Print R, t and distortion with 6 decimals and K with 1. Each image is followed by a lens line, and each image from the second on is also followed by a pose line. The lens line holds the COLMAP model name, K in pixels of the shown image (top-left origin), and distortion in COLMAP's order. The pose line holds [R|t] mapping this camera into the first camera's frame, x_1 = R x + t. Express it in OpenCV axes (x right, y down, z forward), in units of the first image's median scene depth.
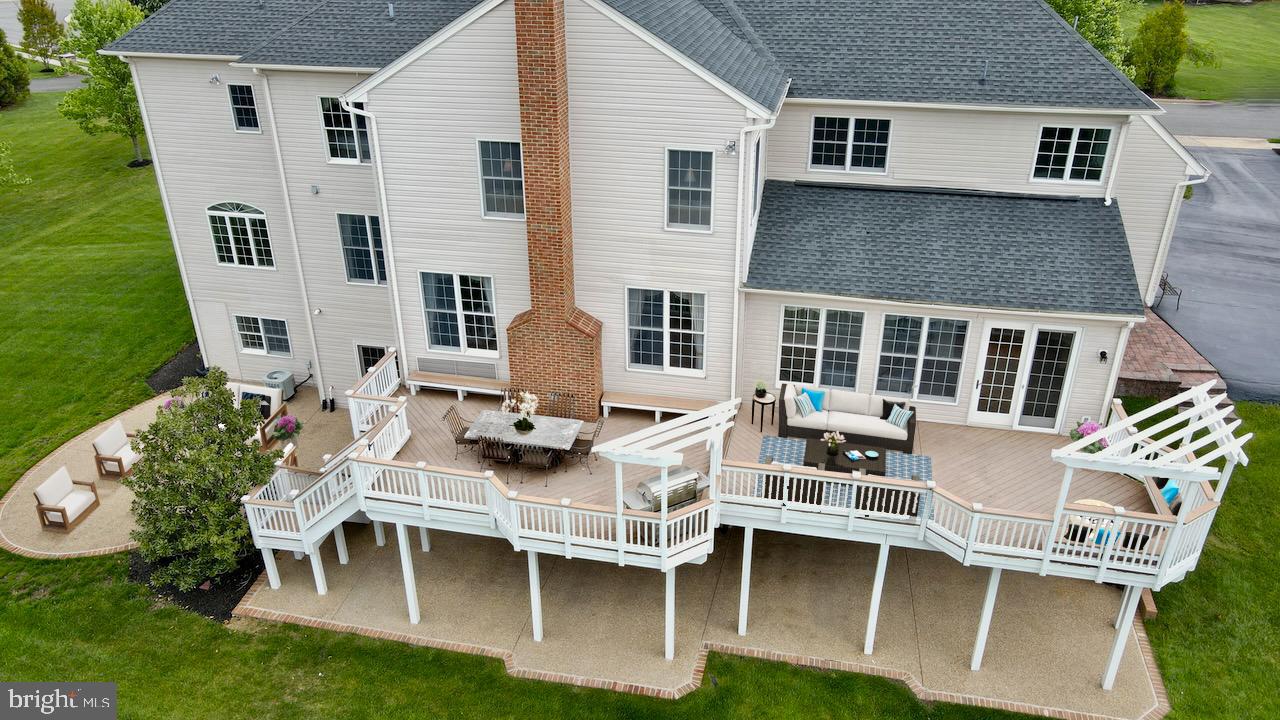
lens RADIAL K [[952.6, 0, 640.0], [0, 952.6, 360.0], [0, 0, 1]] dist [-0.026113, 0.070254]
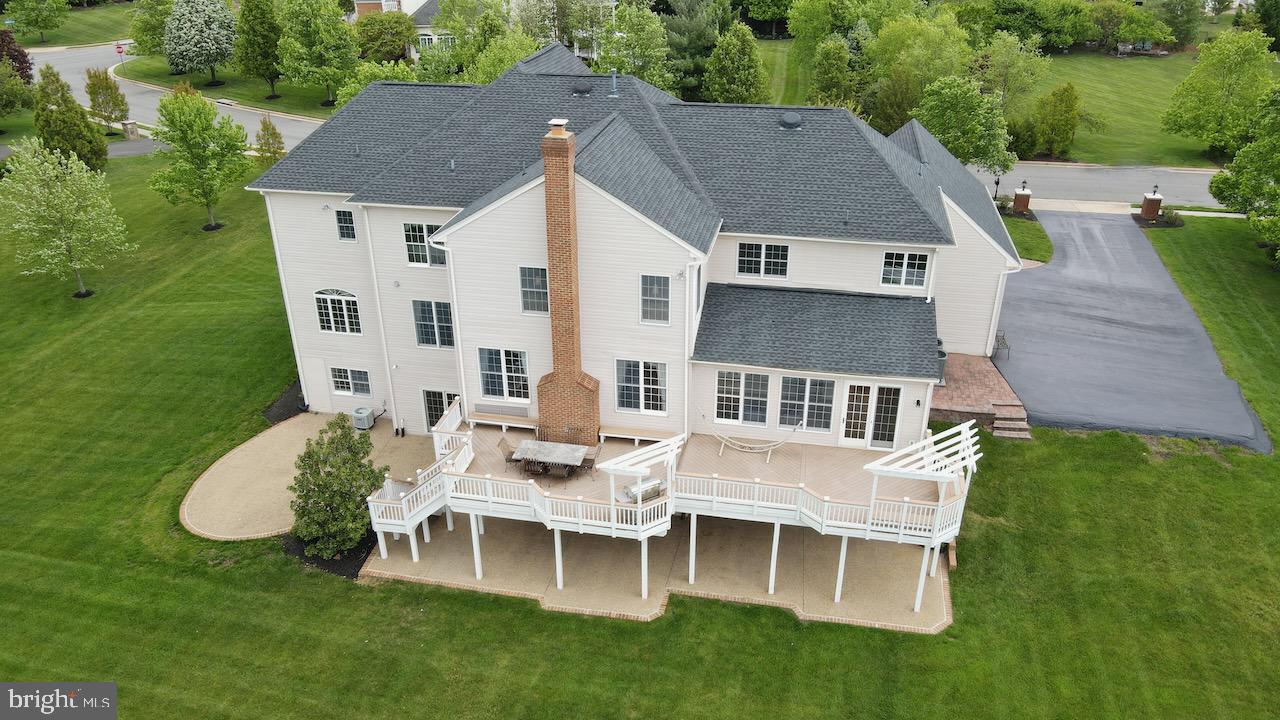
lens RADIAL K [[952.6, 0, 640.0], [0, 952.6, 360.0], [0, 0, 1]] dist [-0.026113, 0.070254]
pose [[0.999874, -0.007291, 0.014134, 0.003768], [0.007350, 0.999964, -0.004132, -0.067036], [-0.014103, 0.004236, 0.999892, -0.528882]]
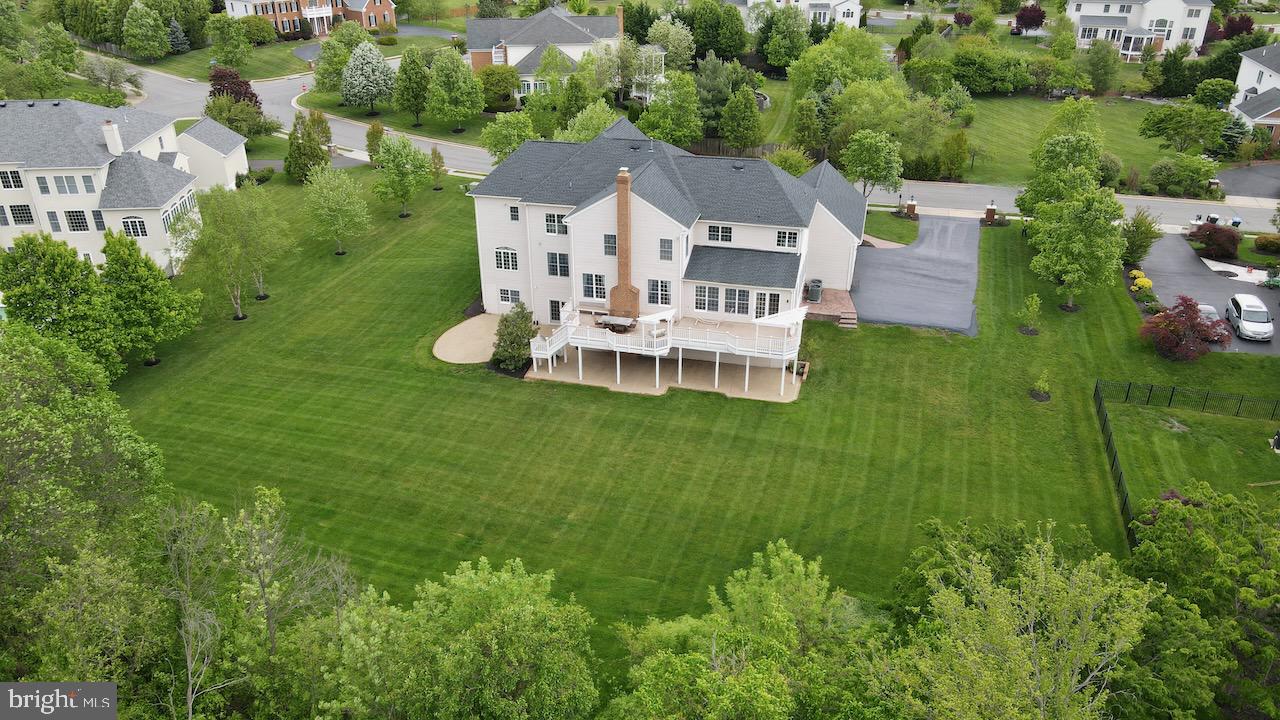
lens RADIAL K [[952.6, 0, 640.0], [0, 952.6, 360.0], [0, 0, 1]] dist [-0.026113, 0.070254]
pose [[0.999022, 0.019273, -0.039793, 0.094558], [-0.019486, 0.999798, -0.004968, 0.214963], [0.039690, 0.005739, 0.999196, -2.221564]]
